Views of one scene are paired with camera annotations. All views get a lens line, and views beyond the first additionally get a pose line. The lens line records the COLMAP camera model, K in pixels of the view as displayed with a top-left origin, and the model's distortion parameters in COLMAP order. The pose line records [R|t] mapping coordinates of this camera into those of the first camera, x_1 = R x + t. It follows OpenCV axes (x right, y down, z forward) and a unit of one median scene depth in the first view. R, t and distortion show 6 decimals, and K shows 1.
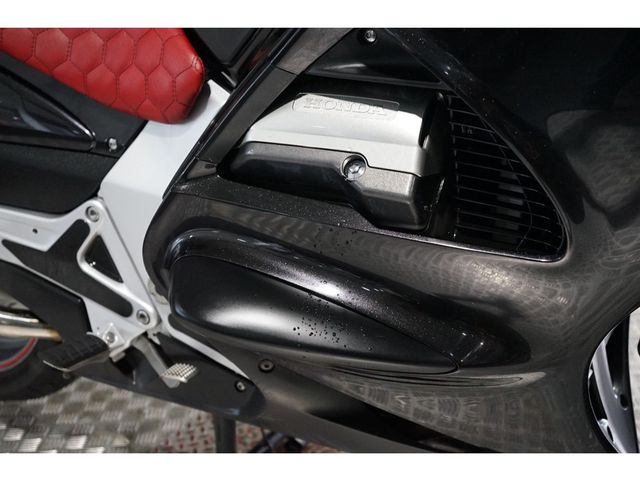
lens RADIAL K [[865.5, 0, 319.5], [0, 865.5, 237.5], [0, 0, 1]] dist [0.006091, 0.000000]
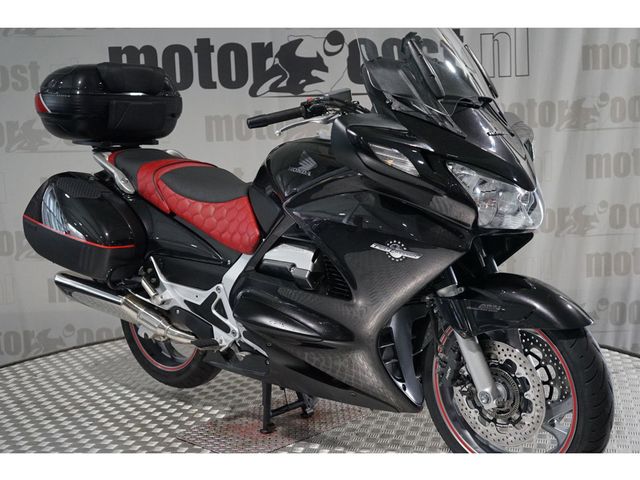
lens RADIAL K [[865.5, 0, 318.6], [0, 865.5, 239.0], [0, 0, 1]] dist [0.006091, 0.000000]
pose [[0.970677, 0.046027, -0.235941, 0.607642], [-0.090939, 0.978866, -0.183172, 0.264197], [0.222523, 0.199257, 0.954348, -1.364025]]
